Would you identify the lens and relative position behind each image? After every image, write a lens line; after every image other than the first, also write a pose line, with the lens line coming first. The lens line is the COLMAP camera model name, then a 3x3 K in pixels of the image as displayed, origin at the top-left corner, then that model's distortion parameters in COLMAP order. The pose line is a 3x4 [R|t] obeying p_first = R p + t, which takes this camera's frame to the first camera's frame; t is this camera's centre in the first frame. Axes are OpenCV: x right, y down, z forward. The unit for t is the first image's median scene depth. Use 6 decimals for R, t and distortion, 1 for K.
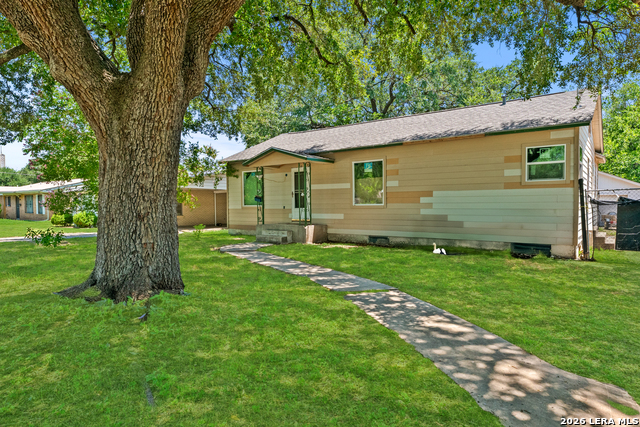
lens RADIAL K [[401.4, 0, 320.0], [0, 401.4, 207.4], [0, 0, 1]] dist [-0.000201, 0.001074]
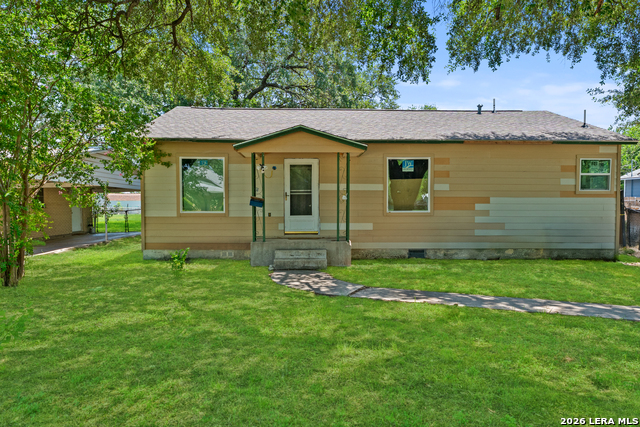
lens RADIAL K [[401.4, 0, 320.0], [0, 401.4, 207.4], [0, 0, 1]] dist [-0.000201, 0.001074]
pose [[0.769402, 0.008788, 0.638704, -0.562962], [-0.002163, 0.999935, -0.011152, -0.005910], [-0.638761, 0.007199, 0.769371, 0.507639]]
